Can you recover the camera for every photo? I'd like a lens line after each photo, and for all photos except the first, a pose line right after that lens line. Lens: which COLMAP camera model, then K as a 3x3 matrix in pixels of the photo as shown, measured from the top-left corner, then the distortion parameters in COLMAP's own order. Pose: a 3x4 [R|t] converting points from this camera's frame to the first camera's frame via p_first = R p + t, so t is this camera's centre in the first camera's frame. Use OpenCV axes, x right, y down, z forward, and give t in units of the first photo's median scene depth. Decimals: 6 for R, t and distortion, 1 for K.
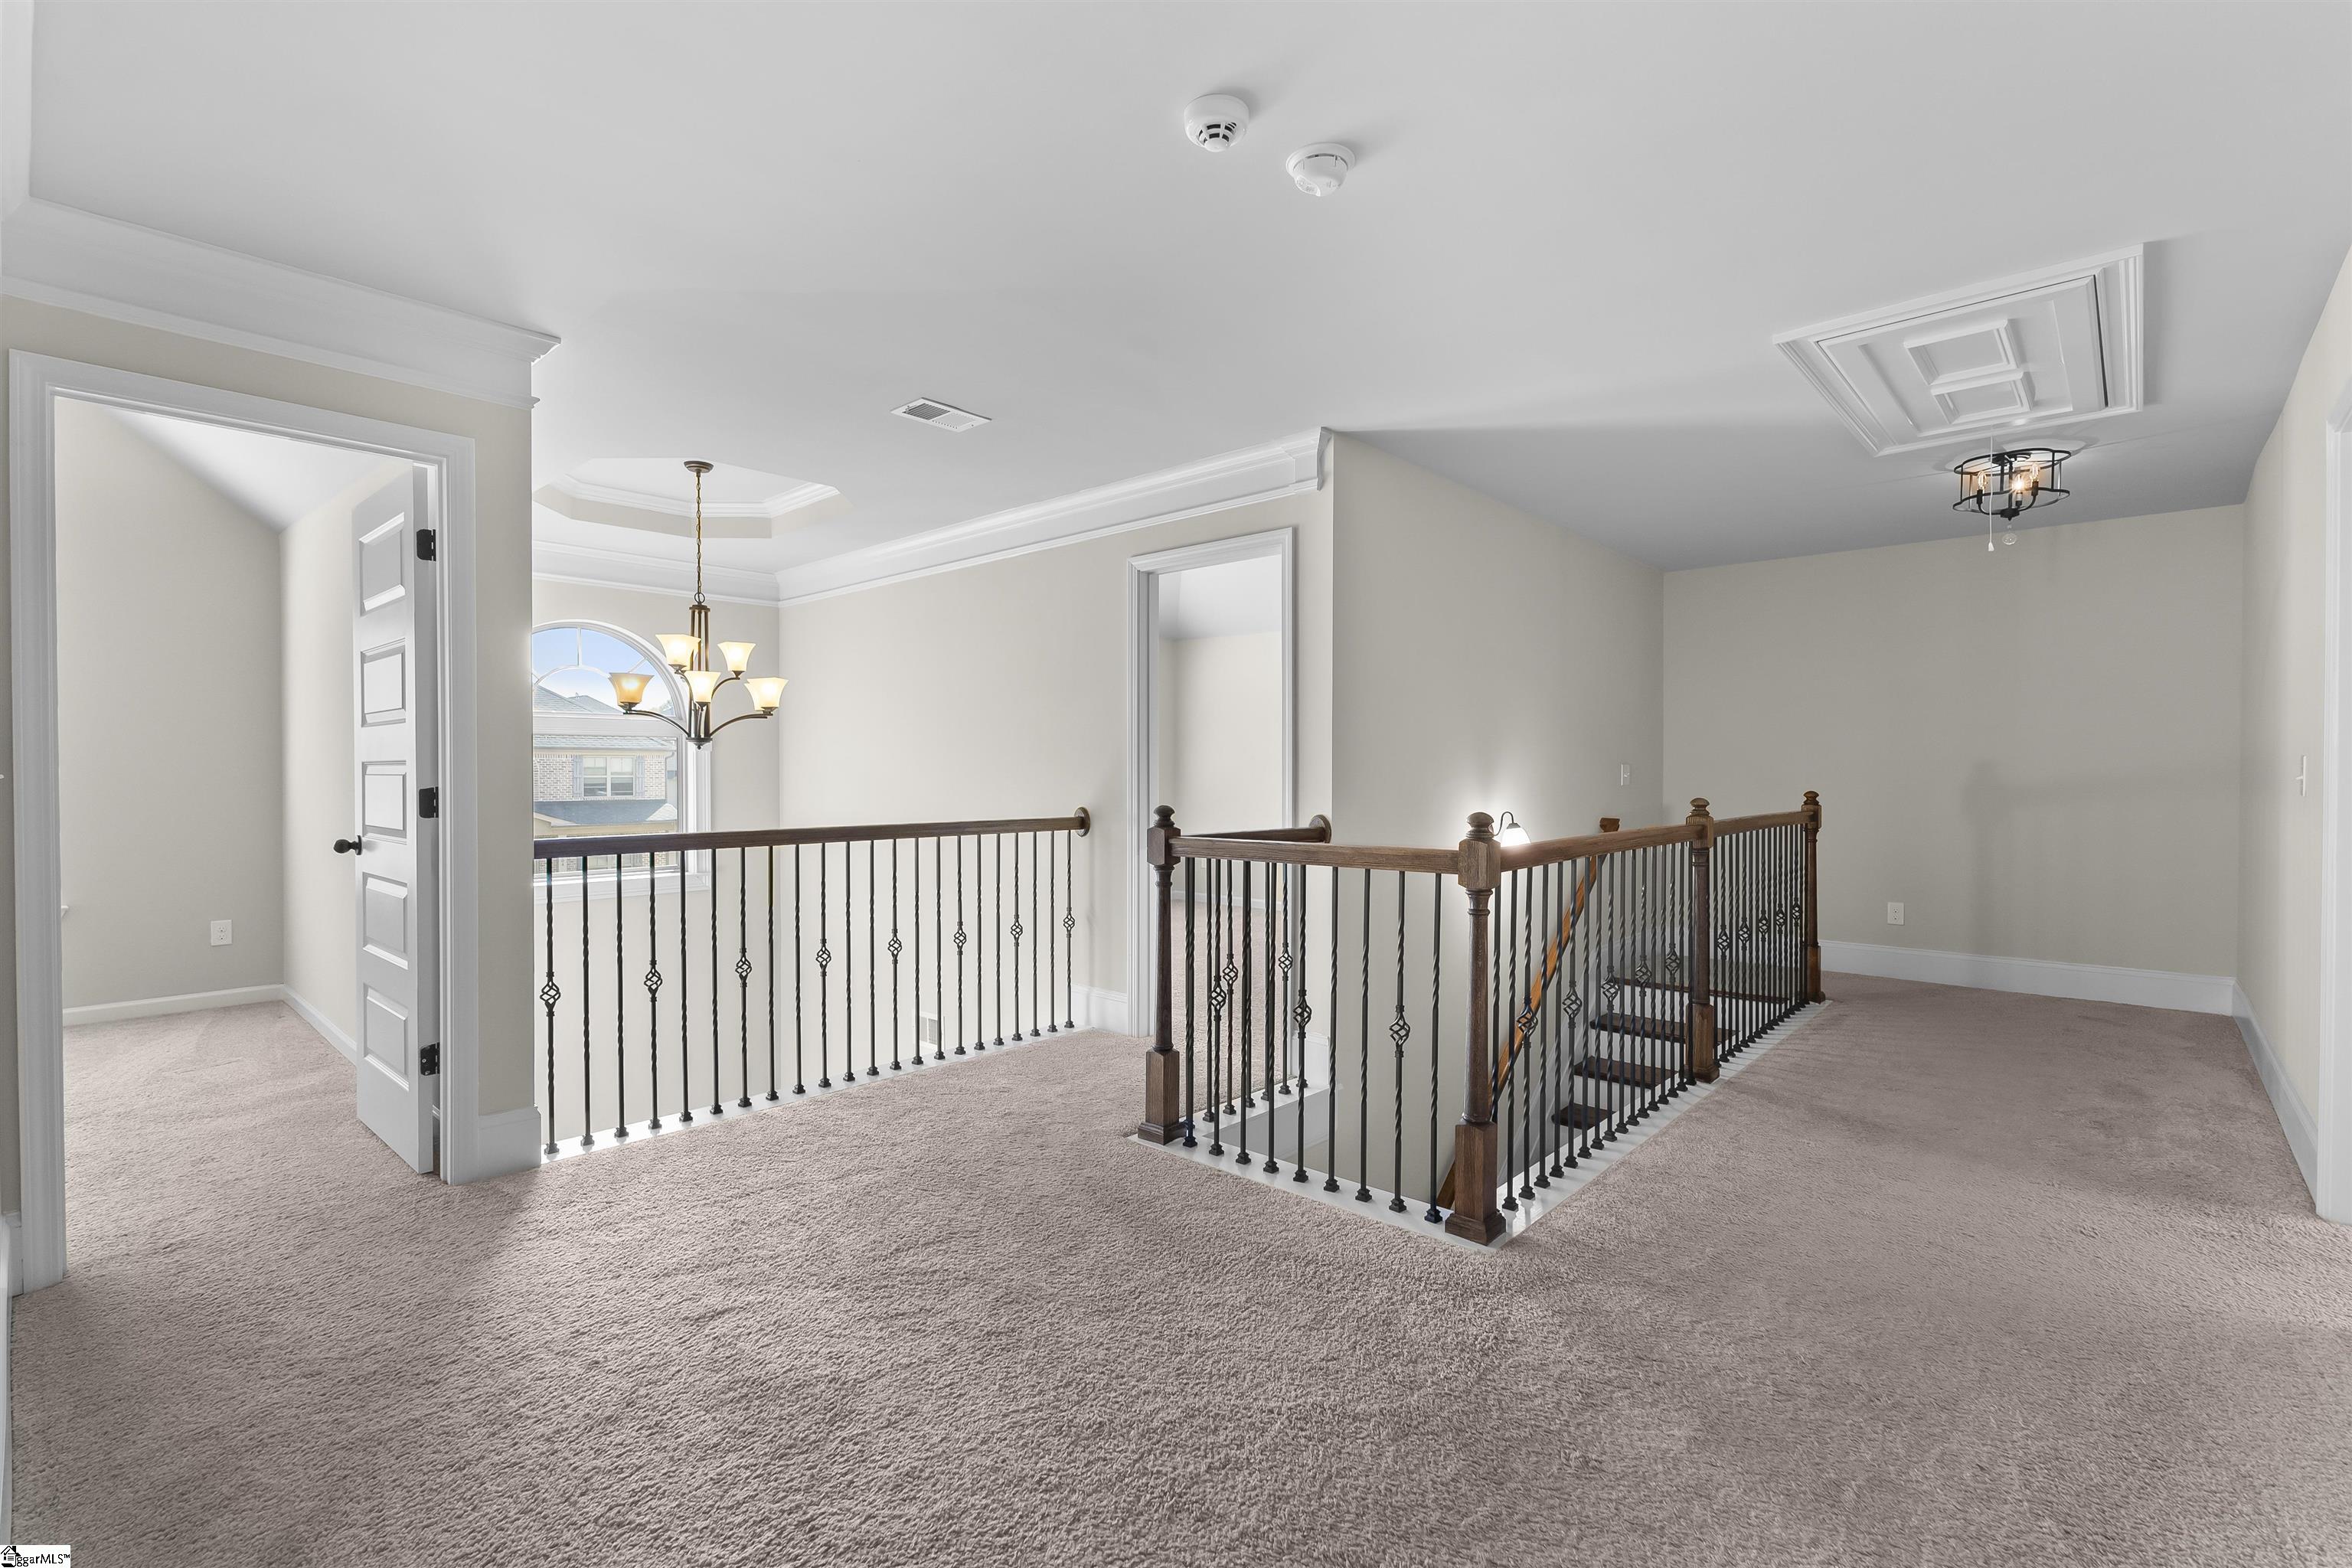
lens RADIAL K [[1037.3, 0, 1175.8], [0, 1037.3, 778.9], [0, 0, 1]] dist [-0.006112, -0.000901]
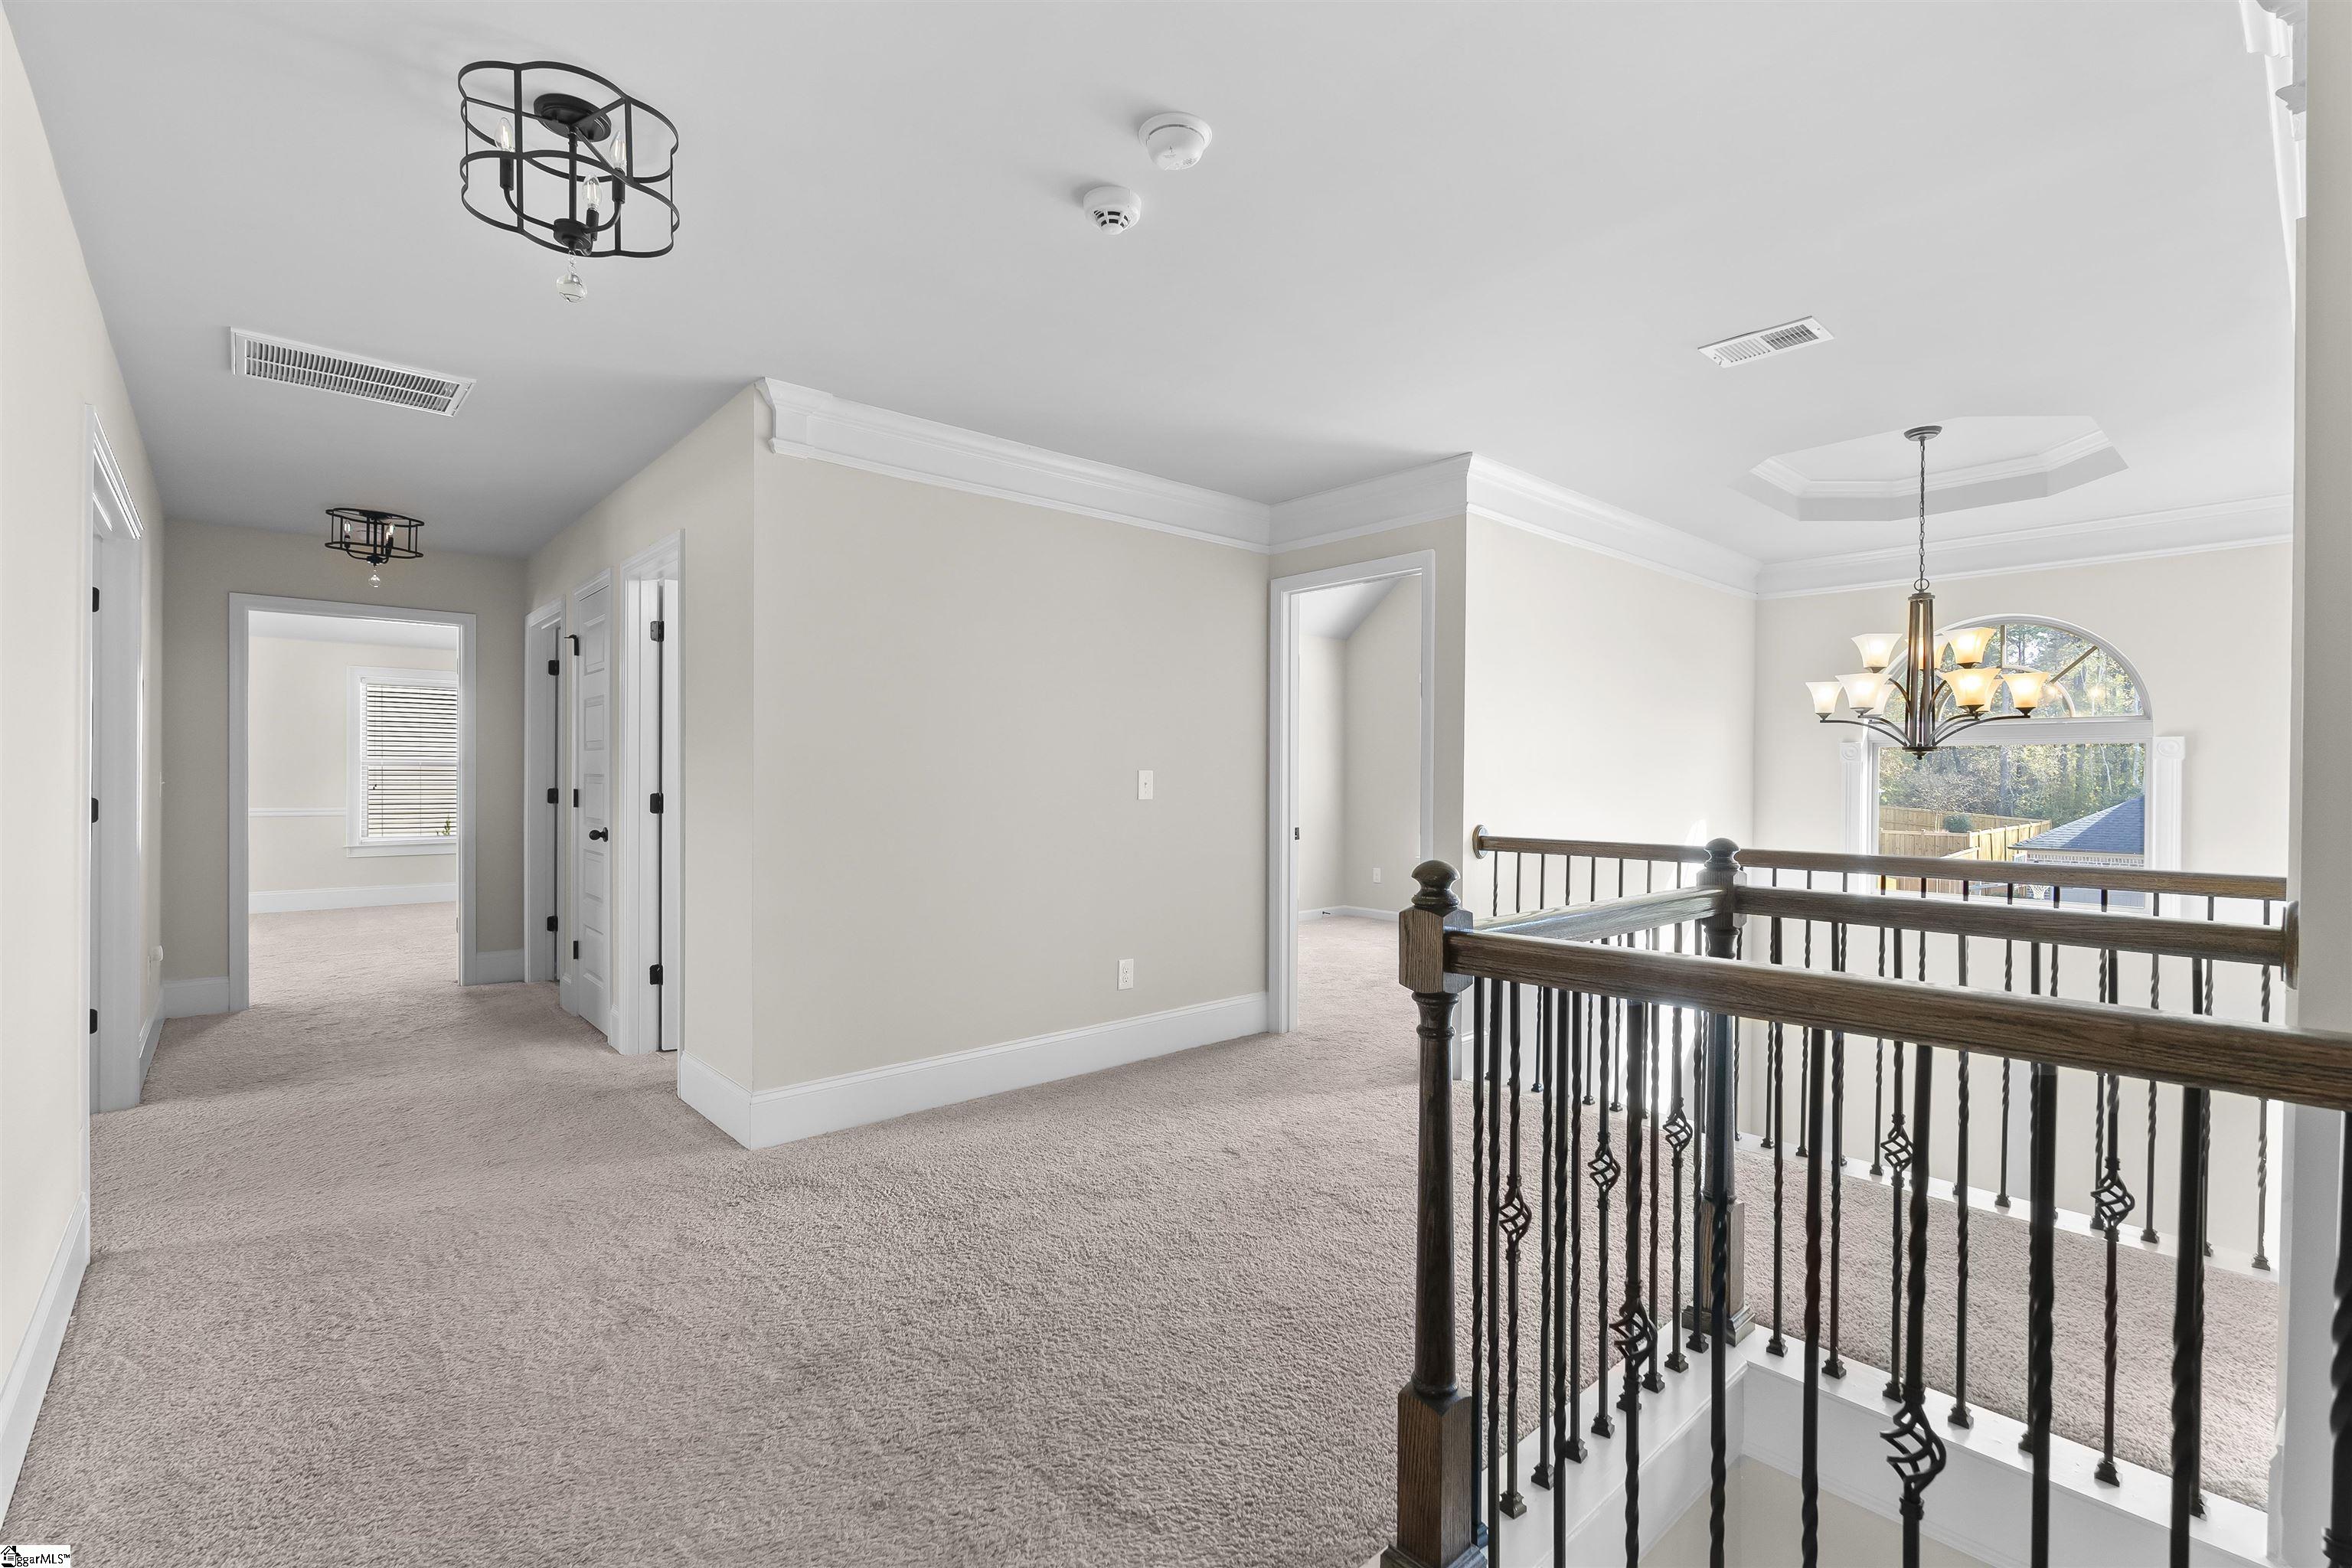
lens RADIAL K [[1037.3, 0, 1174.4], [0, 1037.3, 786.3], [0, 0, 1]] dist [-0.006112, -0.000901]
pose [[-0.090237, 0.009200, -0.995878, 0.455530], [-0.013476, 0.999855, 0.010458, -0.008211], [0.995829, 0.014364, -0.090100, 0.461297]]
